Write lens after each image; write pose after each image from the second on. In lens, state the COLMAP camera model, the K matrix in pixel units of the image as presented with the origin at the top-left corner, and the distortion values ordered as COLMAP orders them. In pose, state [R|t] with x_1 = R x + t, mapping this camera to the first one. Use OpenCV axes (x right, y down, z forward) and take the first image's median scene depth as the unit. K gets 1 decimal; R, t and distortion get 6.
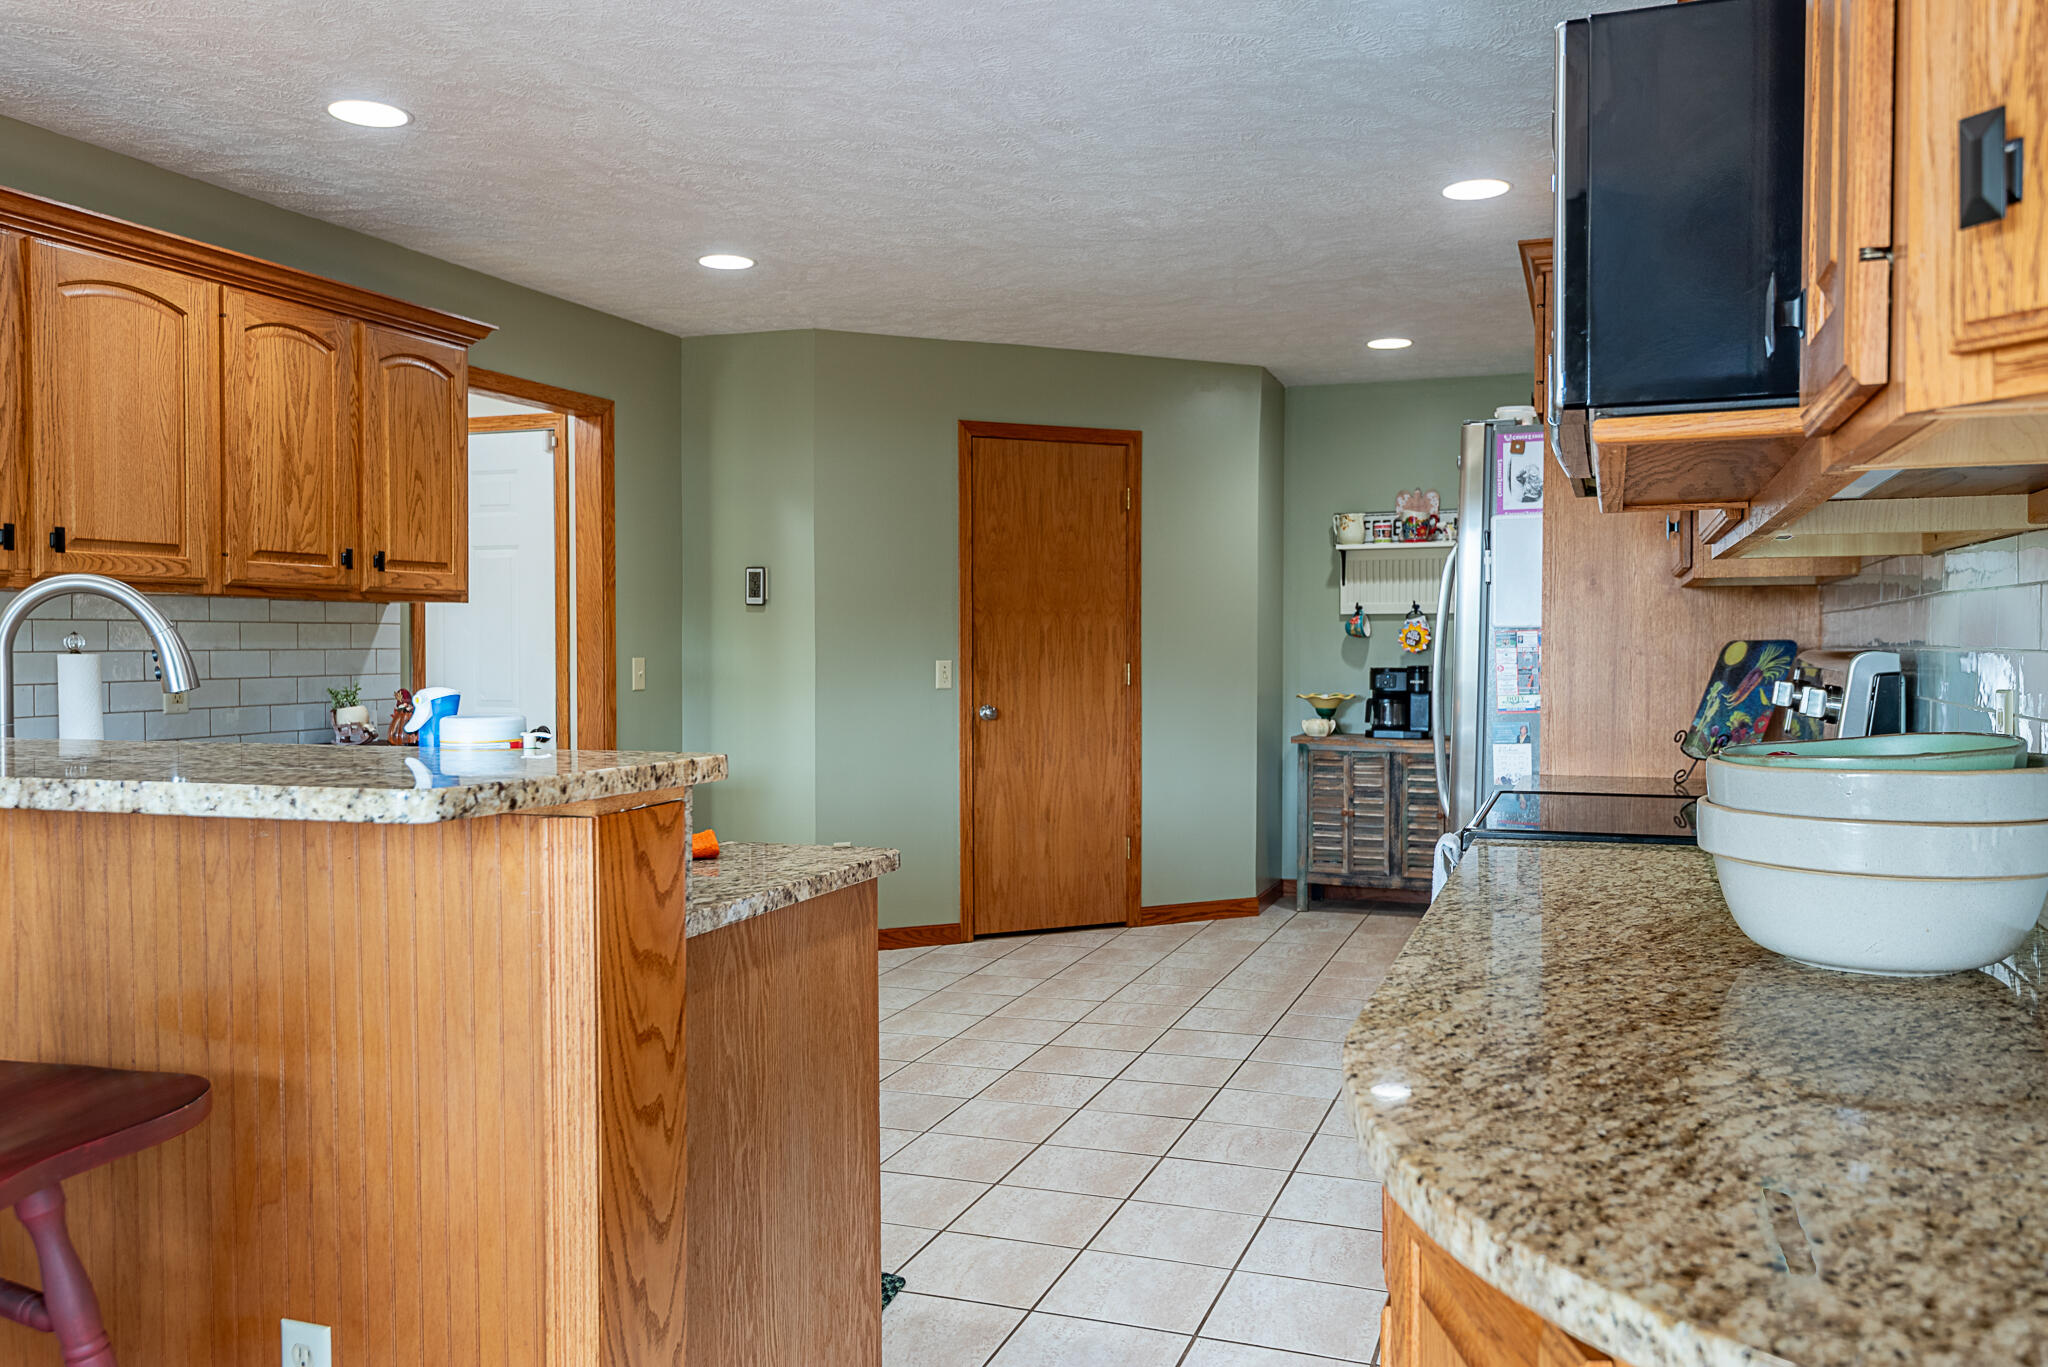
lens RADIAL K [[1610.2, 0, 1023.2], [0, 1610.2, 679.1], [0, 0, 1]] dist [0.002810, 0.003933]
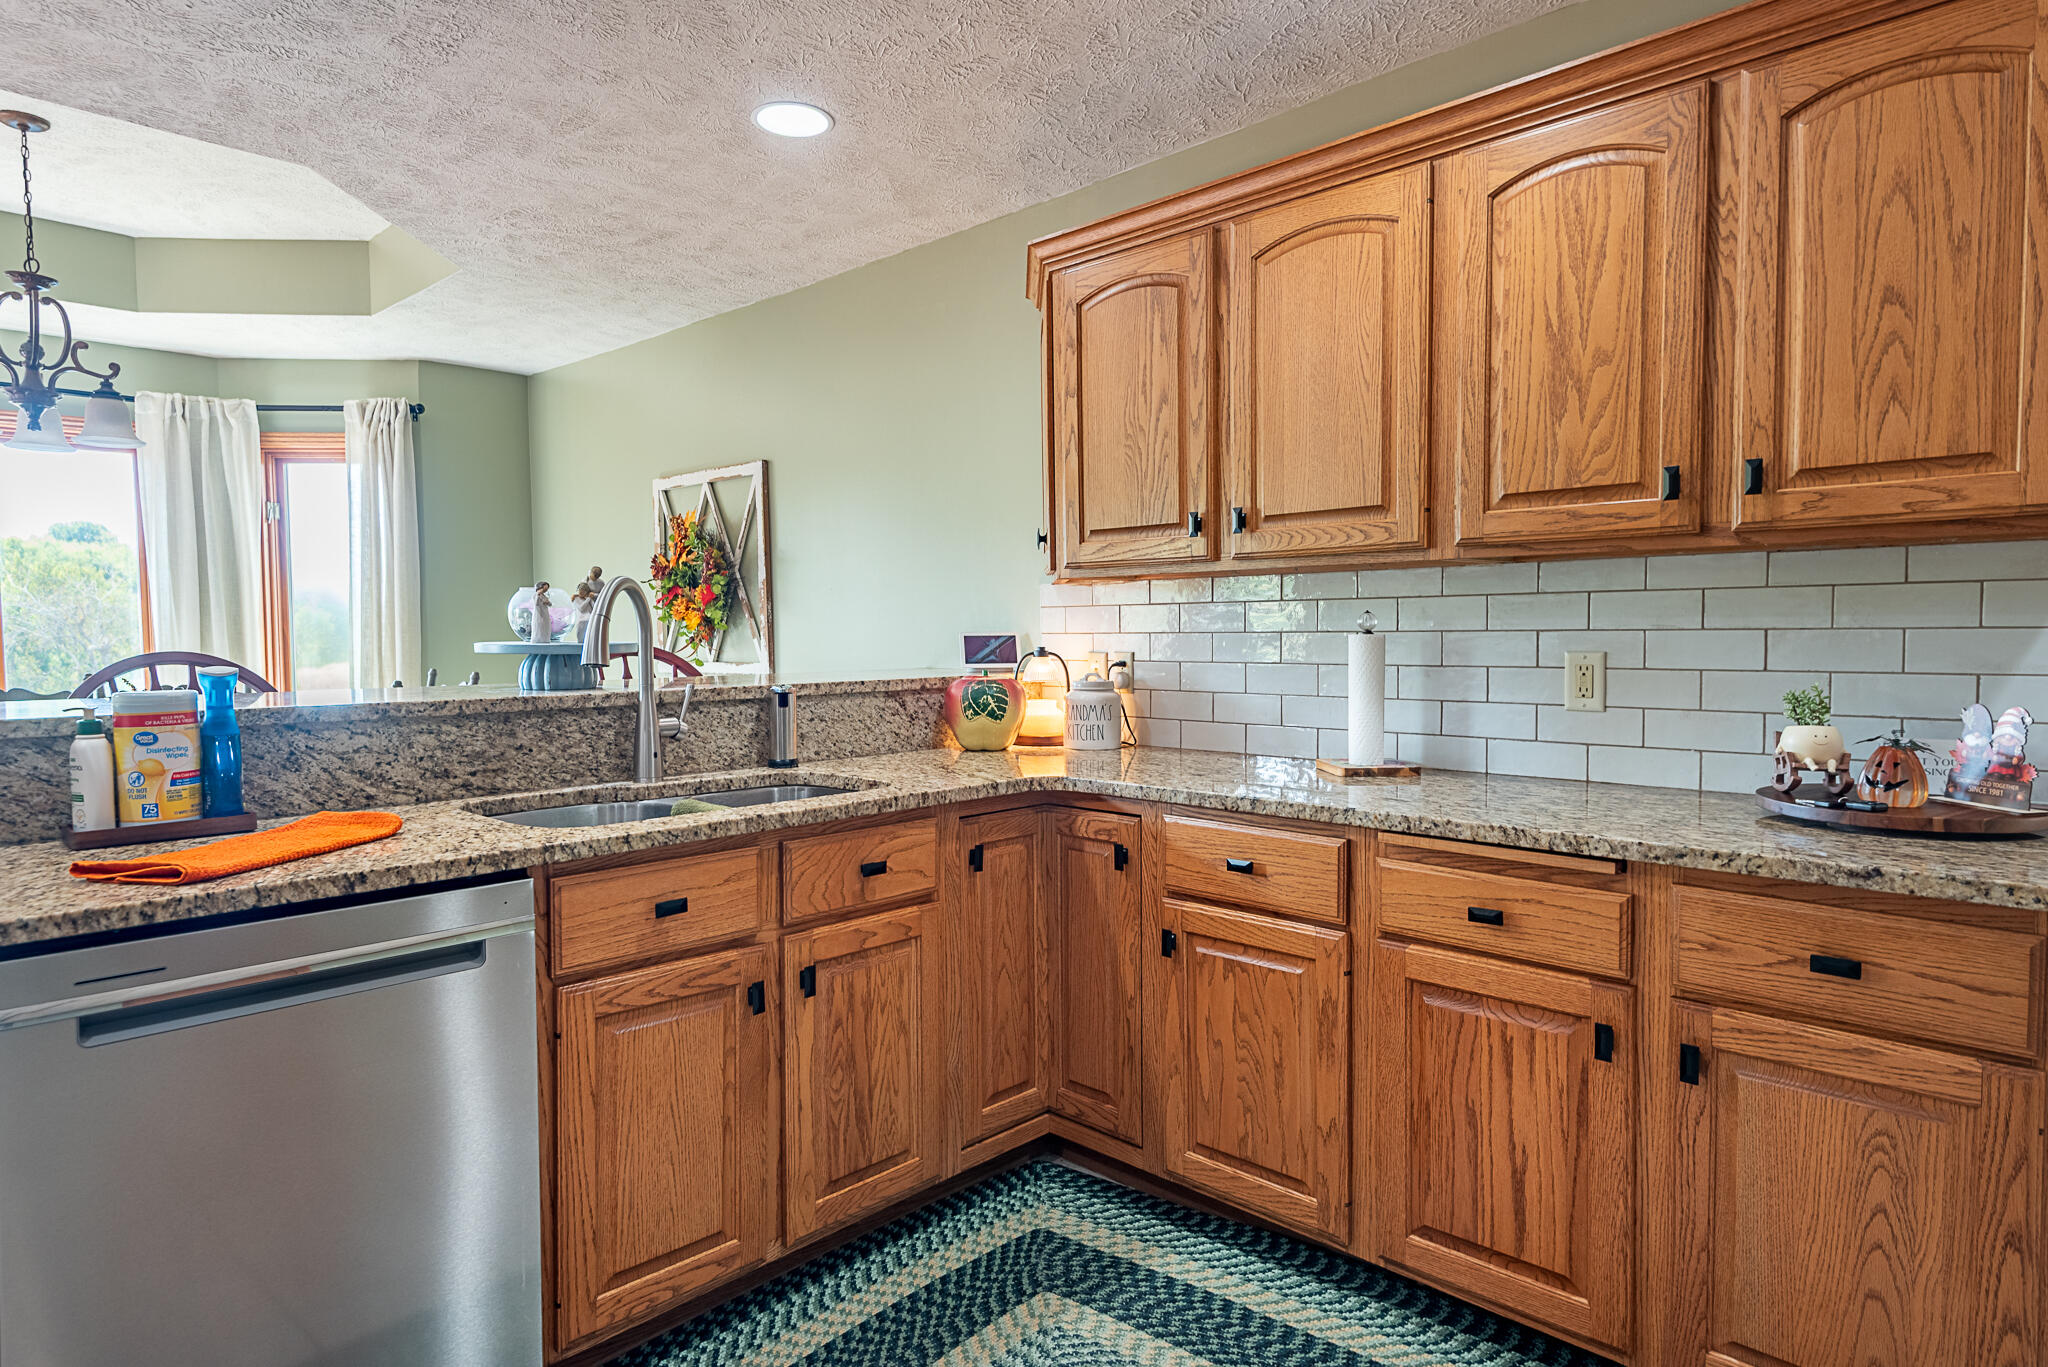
lens RADIAL K [[1165.5, 0, 1023.5], [0, 1165.5, 680.6], [0, 0, 1]] dist [0.030852, -0.000350]
pose [[-0.400040, 0.041436, -0.915560, 0.102165], [-0.016259, 0.998499, 0.052293, -0.019311], [0.916353, 0.035806, -0.398766, 0.989305]]
